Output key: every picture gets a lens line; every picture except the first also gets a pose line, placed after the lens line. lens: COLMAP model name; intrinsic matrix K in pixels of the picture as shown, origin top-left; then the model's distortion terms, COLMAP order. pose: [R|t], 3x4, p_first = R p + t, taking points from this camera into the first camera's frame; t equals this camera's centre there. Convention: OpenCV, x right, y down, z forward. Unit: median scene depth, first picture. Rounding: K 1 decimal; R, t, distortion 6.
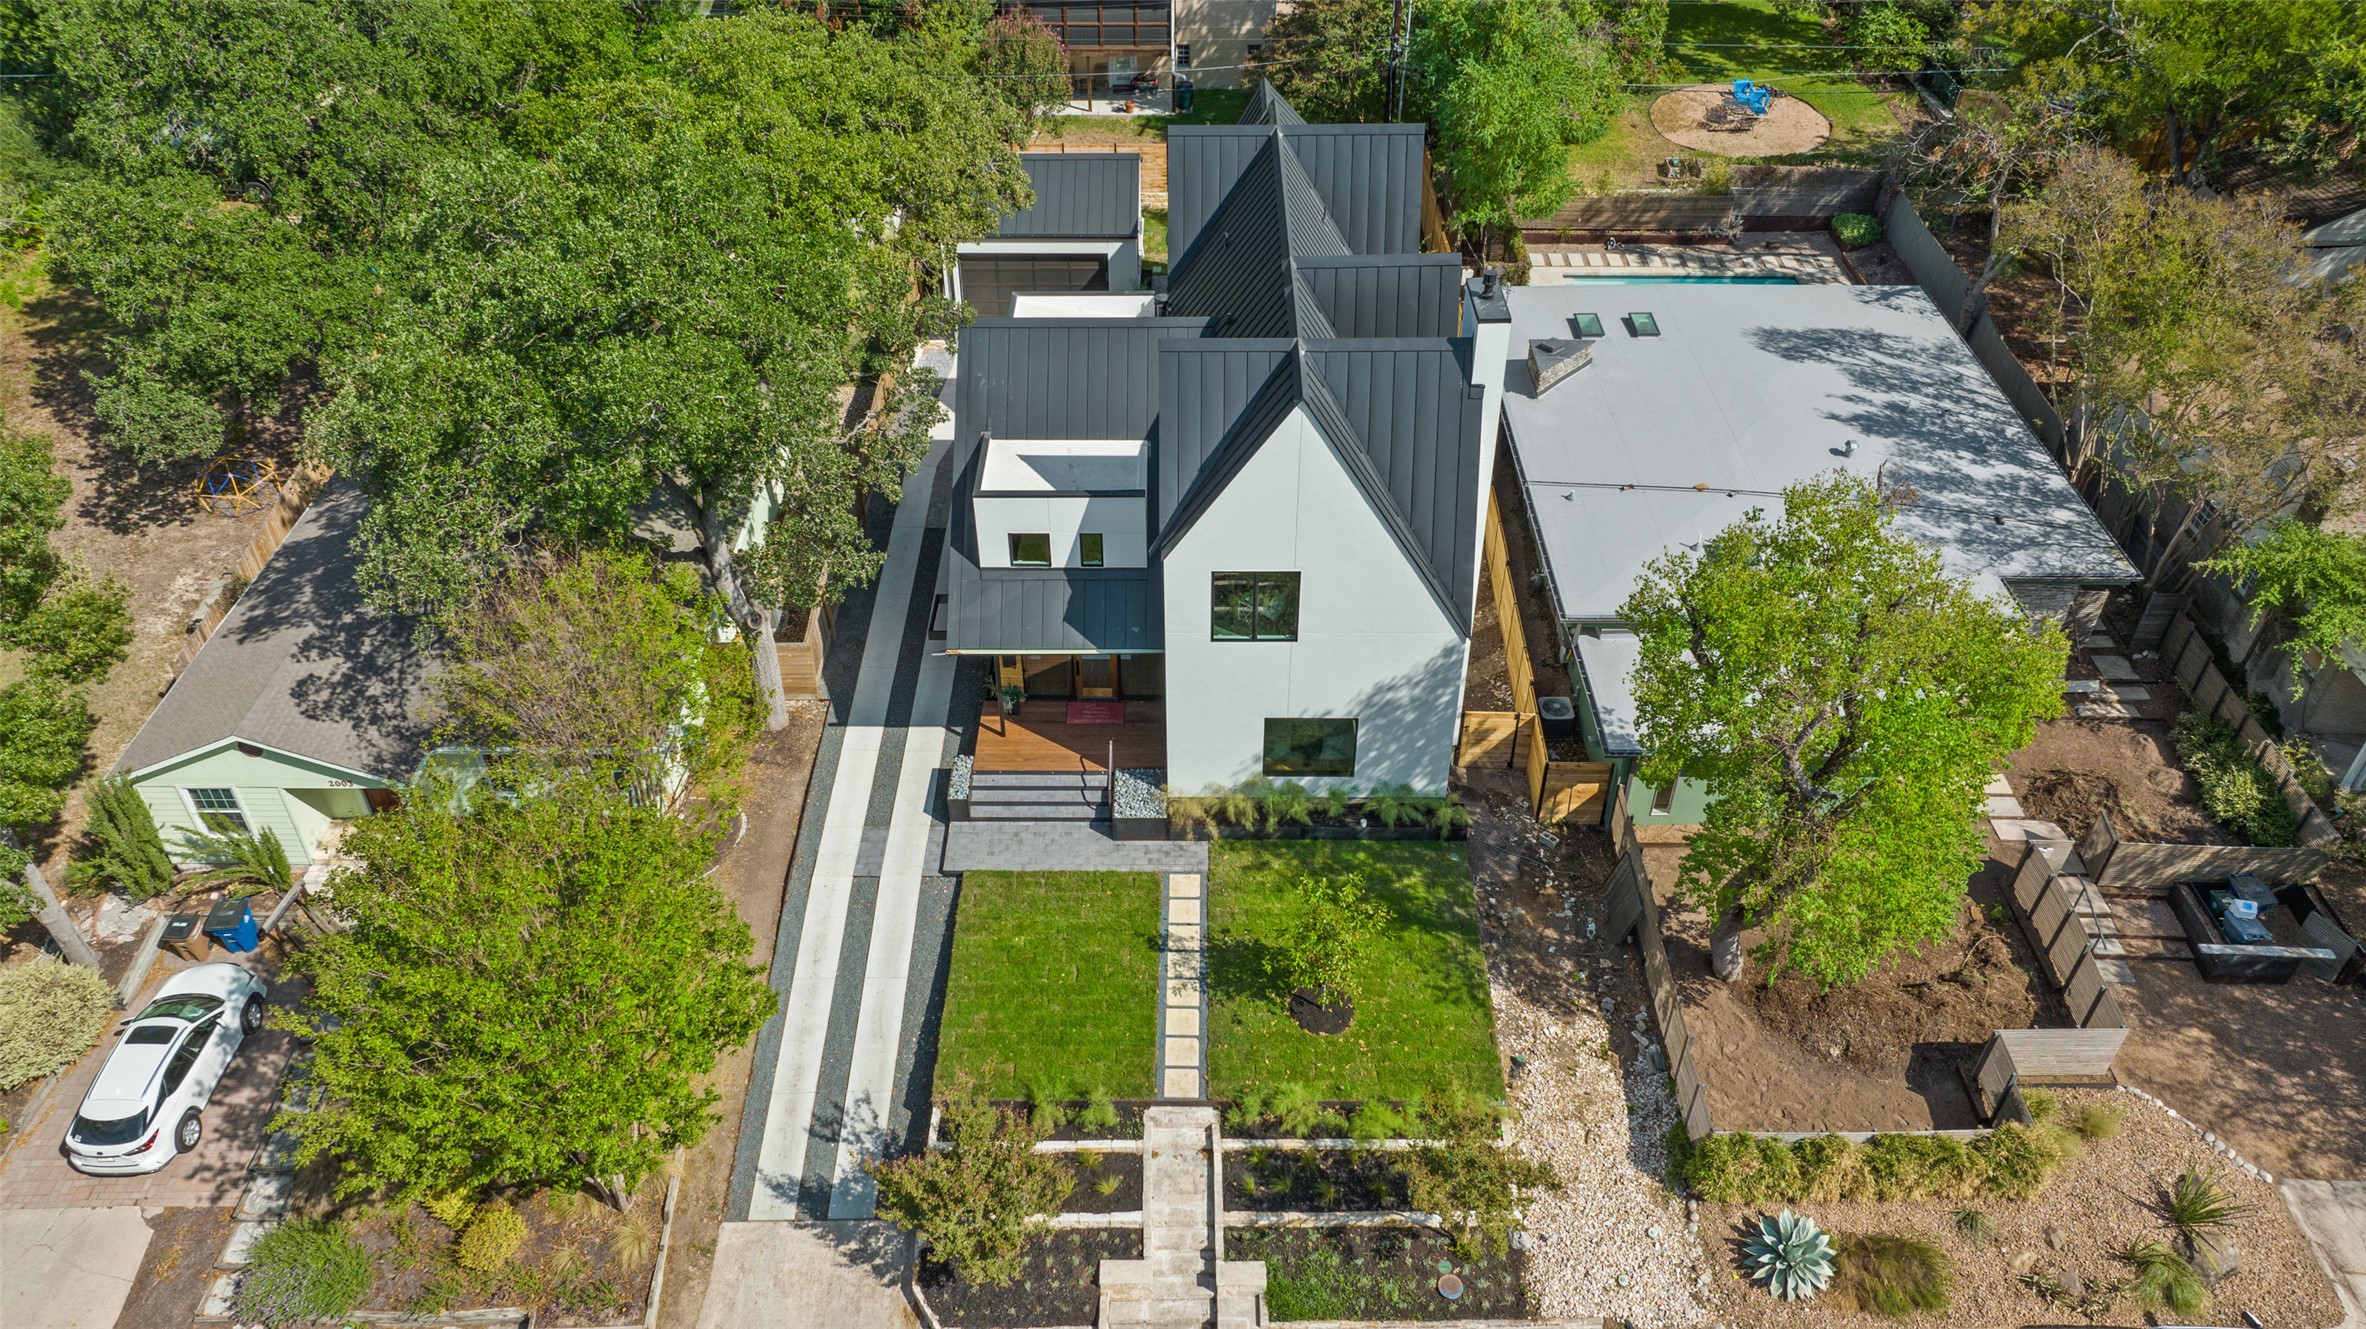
lens RADIAL K [[1671.2, 0, 1187.6], [0, 1671.2, 663.5], [0, 0, 1]] dist [-0.030410, 0.004460]
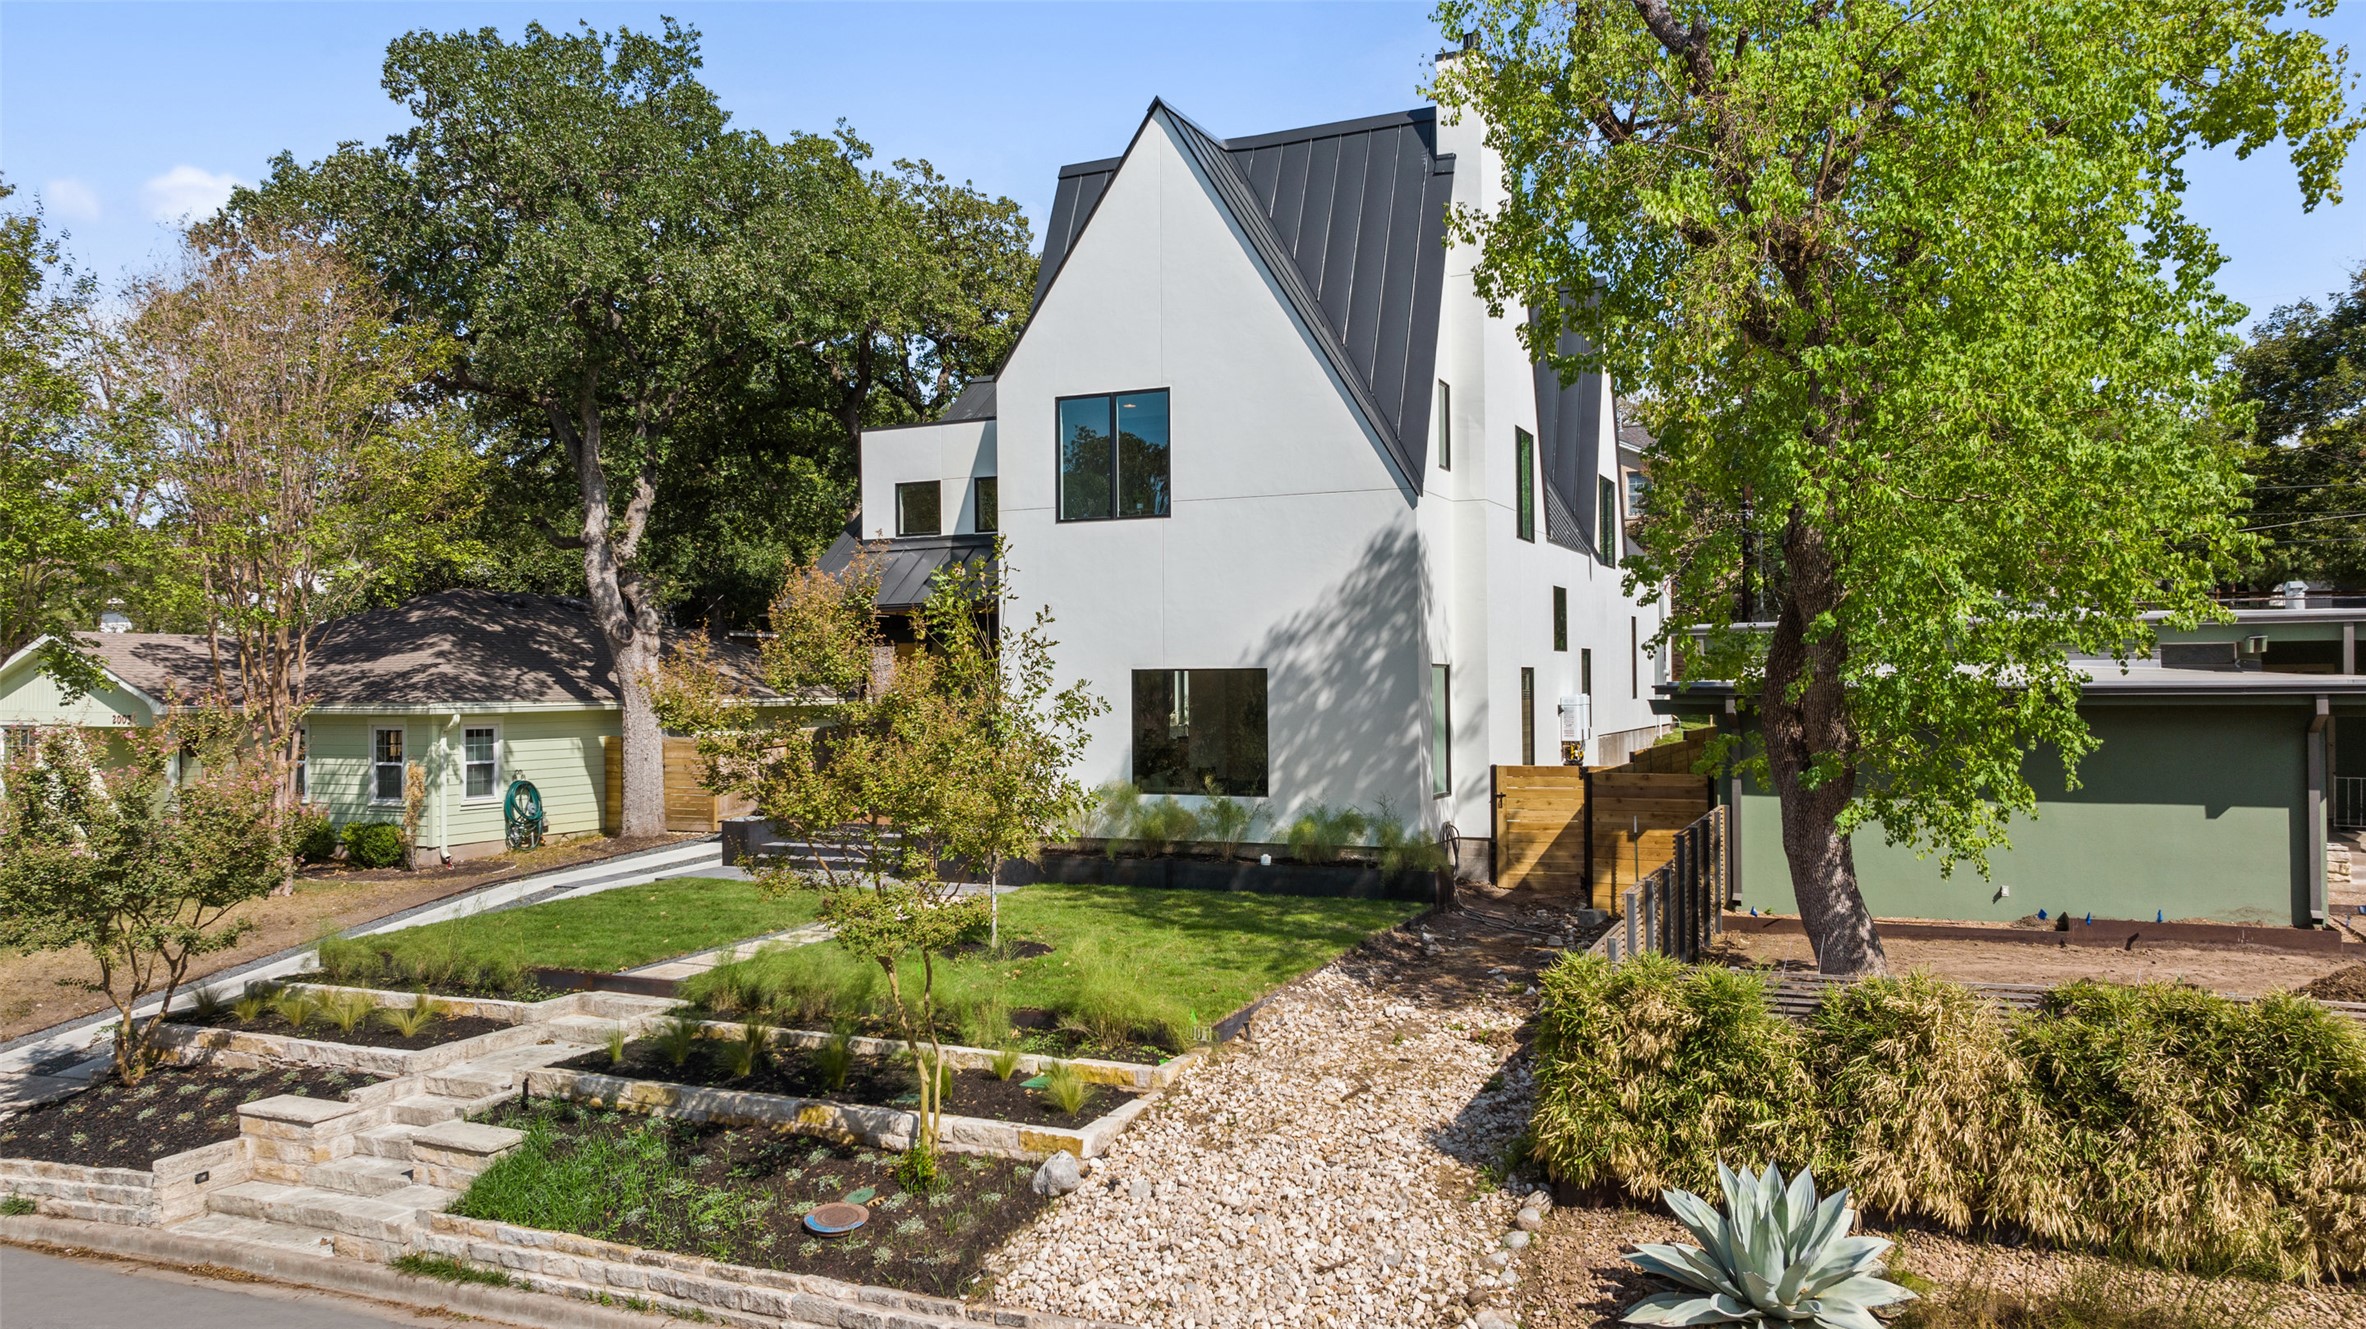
lens RADIAL K [[1671.2, 0, 1187.6], [0, 1671.2, 663.5], [0, 0, 1]] dist [-0.030410, 0.004460]
pose [[0.914379, -0.011362, -0.404700, 0.332431], [-0.243179, 0.783783, -0.571444, 0.399939], [0.323690, 0.620931, 0.713911, 0.554525]]
